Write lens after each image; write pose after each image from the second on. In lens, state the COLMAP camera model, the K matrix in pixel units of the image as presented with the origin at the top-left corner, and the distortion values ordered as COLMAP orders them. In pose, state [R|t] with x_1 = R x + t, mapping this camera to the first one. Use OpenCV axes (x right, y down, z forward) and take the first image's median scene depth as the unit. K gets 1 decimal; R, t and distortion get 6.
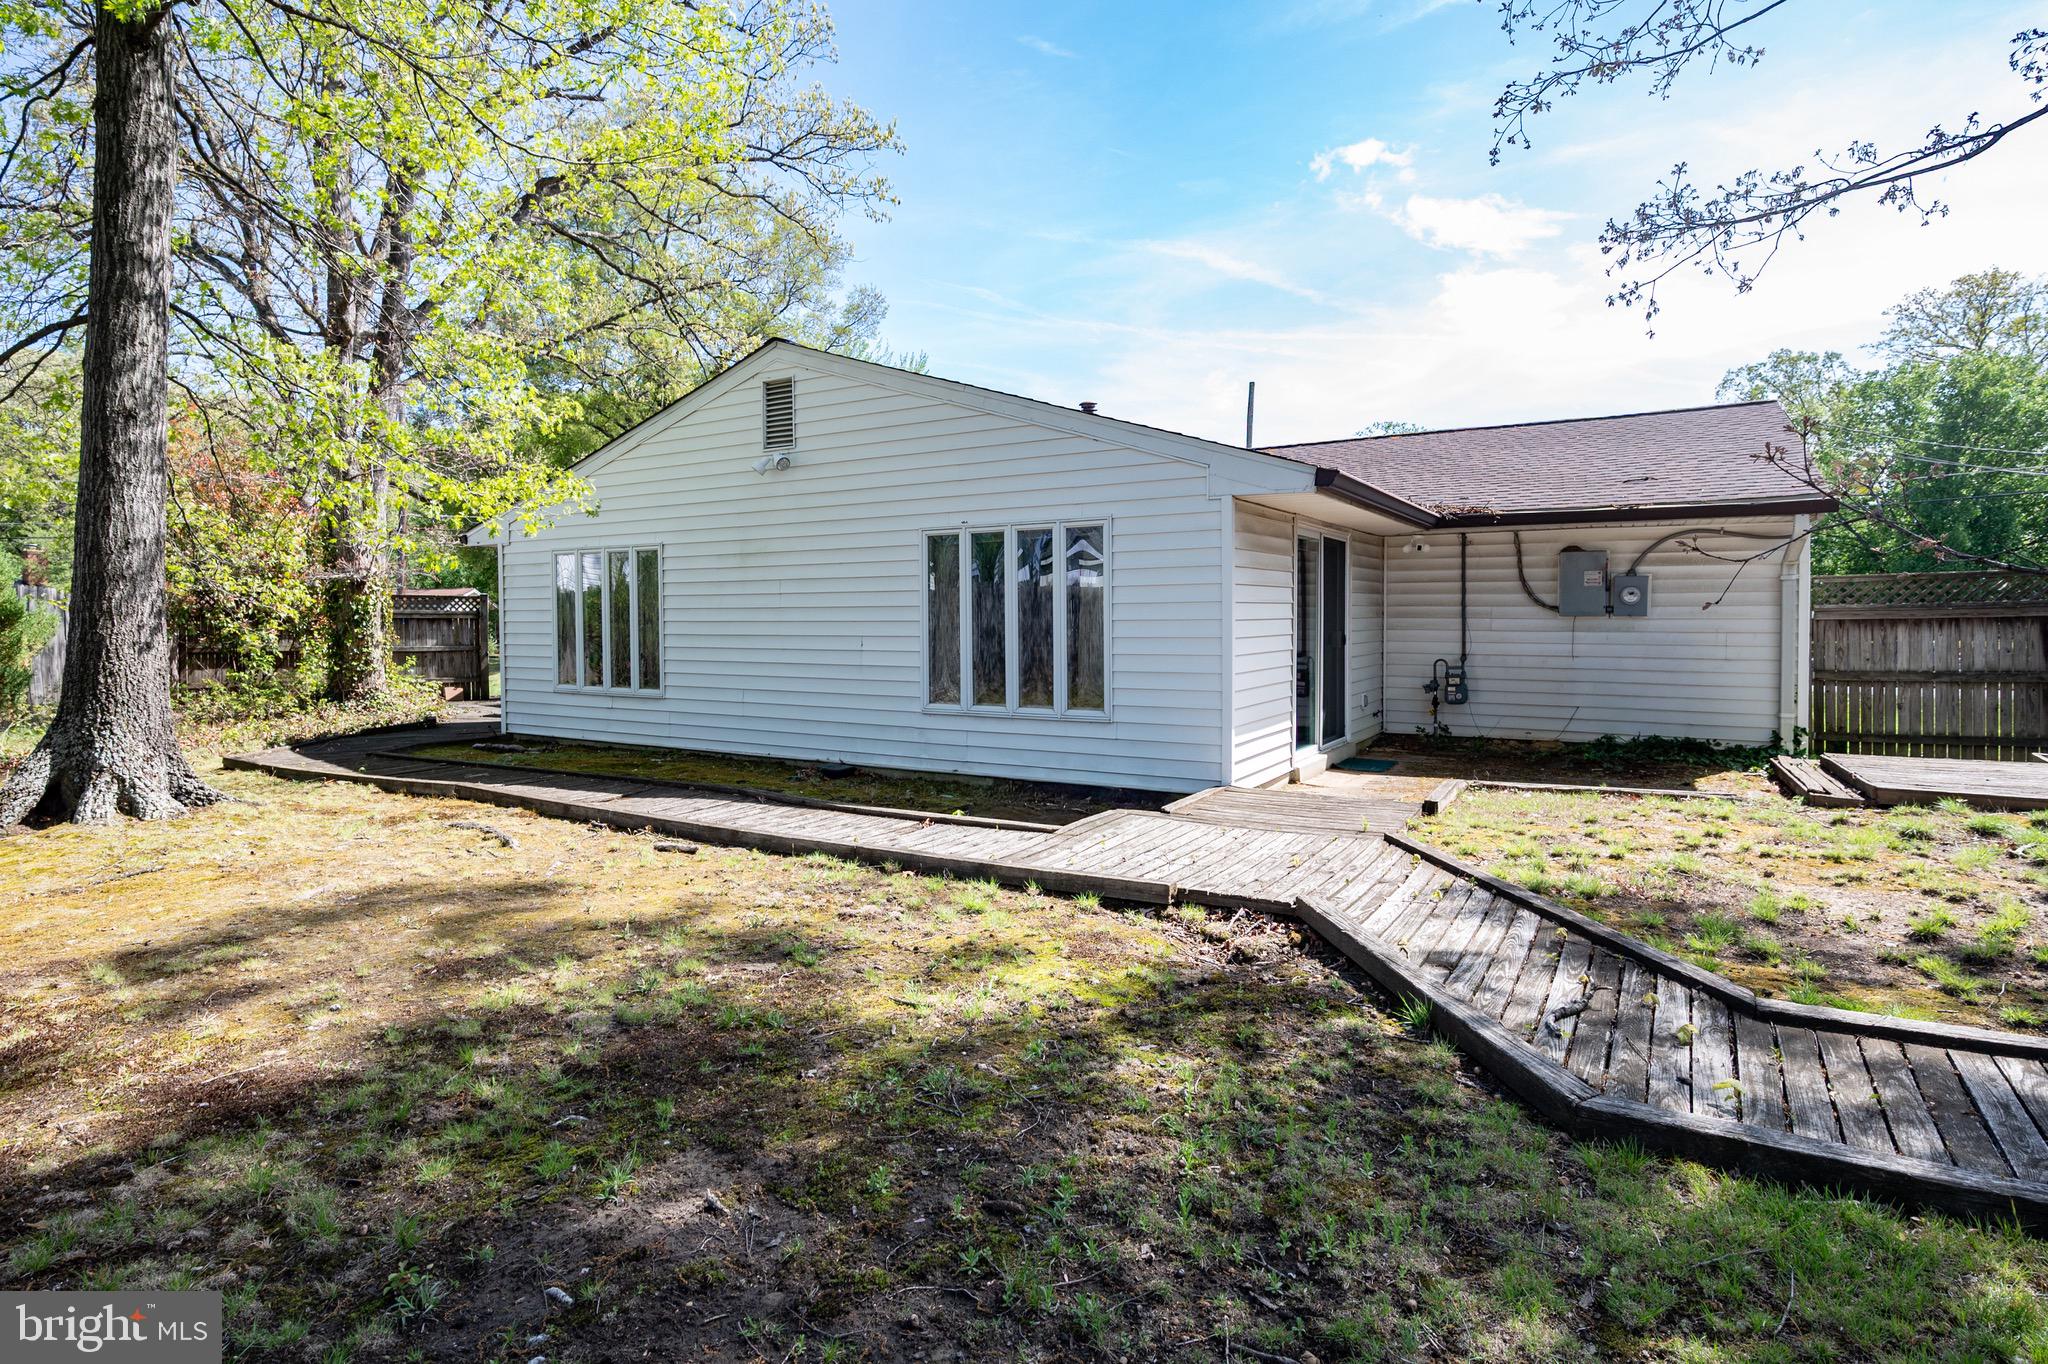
lens RADIAL K [[1068.0, 0, 1018.5], [0, 1068.0, 672.1], [0, 0, 1]] dist [-0.003000, -0.000180]
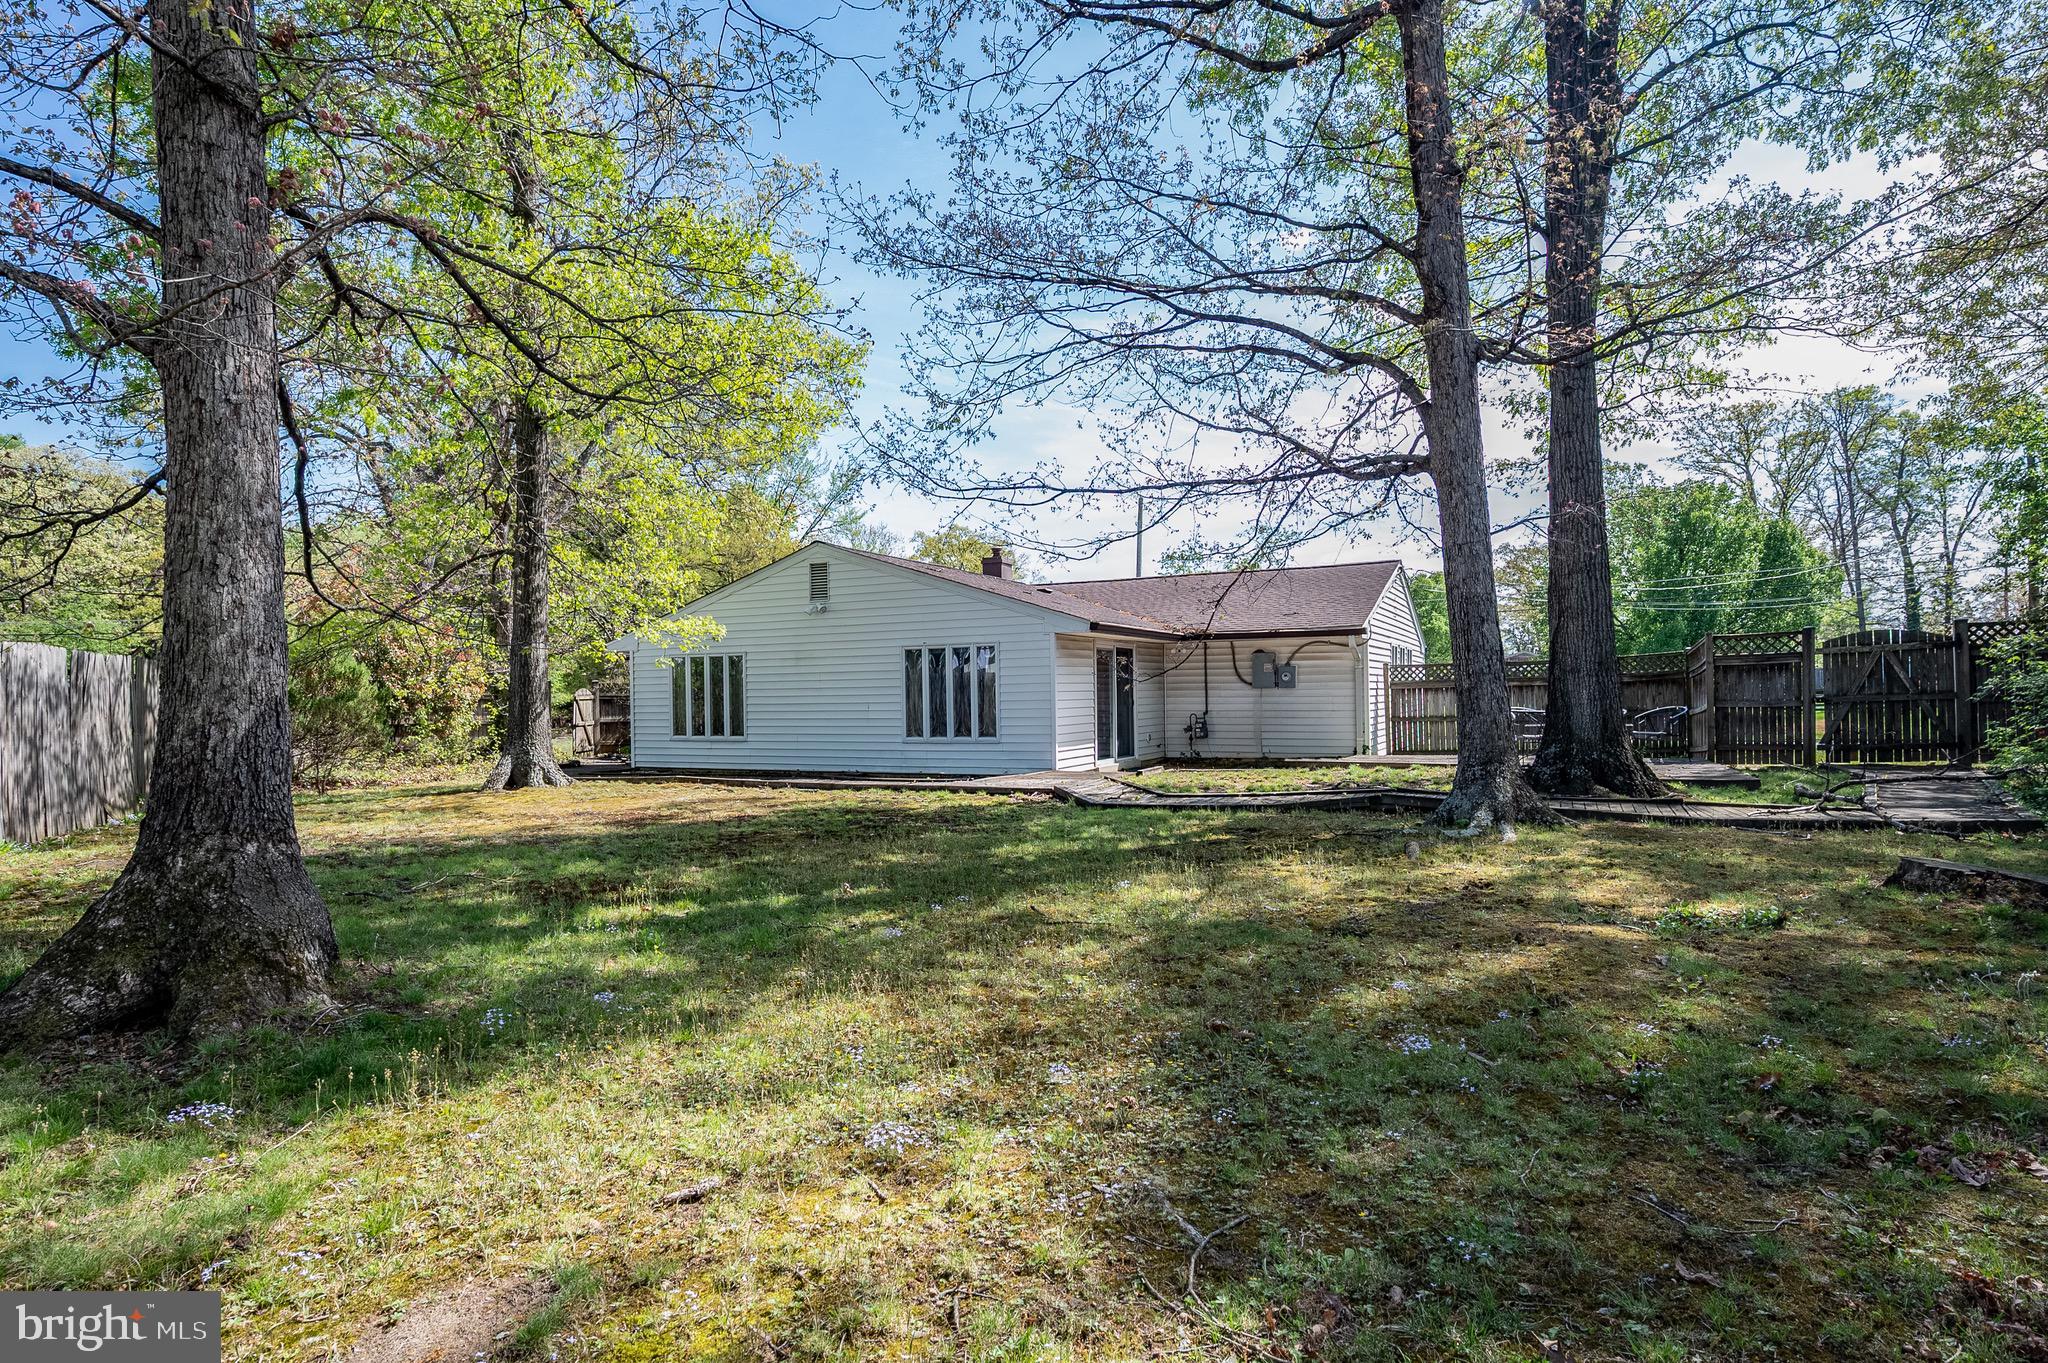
lens RADIAL K [[1068.0, 0, 1024.2], [0, 1068.0, 690.8], [0, 0, 1]] dist [-0.003000, -0.000180]
pose [[0.997322, -0.009354, 0.072532, -0.010128], [0.013363, 0.998398, -0.054982, 0.048613], [-0.071902, 0.055804, 0.995849, -0.820439]]
